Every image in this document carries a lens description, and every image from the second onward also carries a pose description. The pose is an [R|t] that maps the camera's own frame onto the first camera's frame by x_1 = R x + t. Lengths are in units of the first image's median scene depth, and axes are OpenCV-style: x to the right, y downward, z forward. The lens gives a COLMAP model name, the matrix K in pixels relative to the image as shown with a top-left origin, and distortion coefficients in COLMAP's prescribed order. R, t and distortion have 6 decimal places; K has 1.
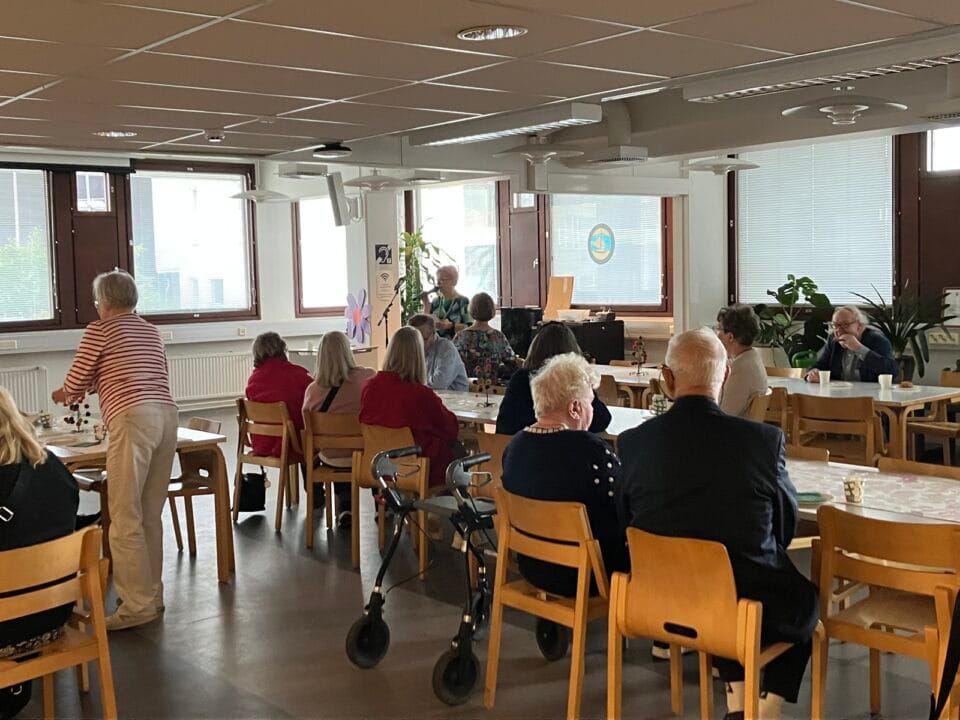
lens RADIAL K [[1144.9, 0, 480.6], [0, 1144.9, 361.2], [0, 0, 1]] dist [0.008993, 0.000000]
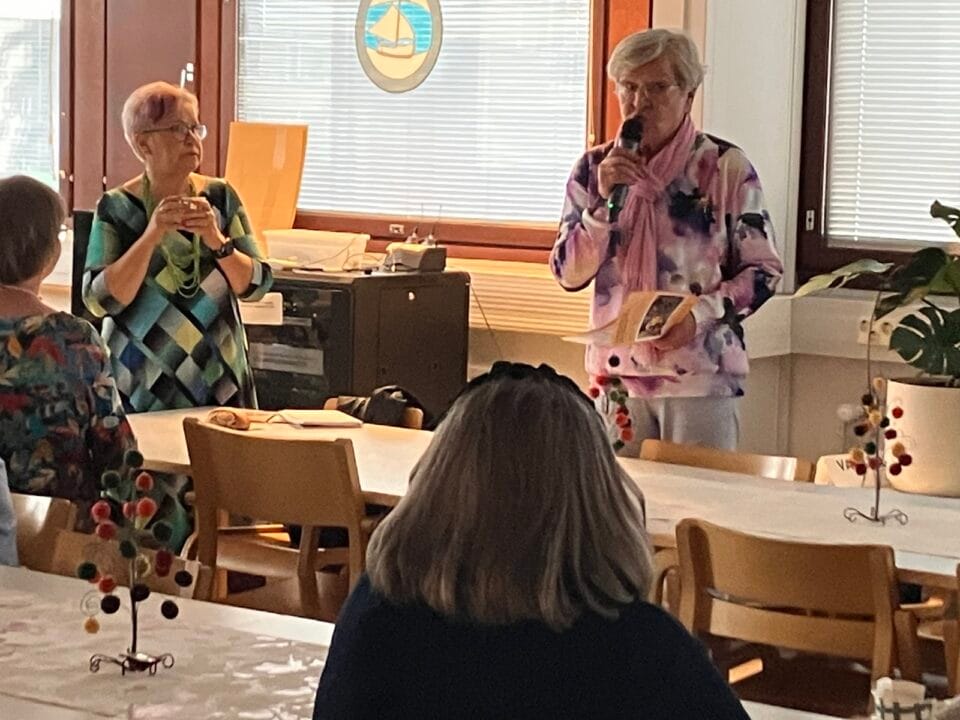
lens RADIAL K [[2792.8, 0, 481.1], [0, 2792.8, 358.8], [0, 0, 1]] dist [0.405366, 0.000000]
pose [[0.985097, 0.047831, 0.165217, 0.001708], [-0.048409, 0.998827, -0.000527, -0.011856], [-0.165049, -0.007478, 0.986257, 0.239947]]
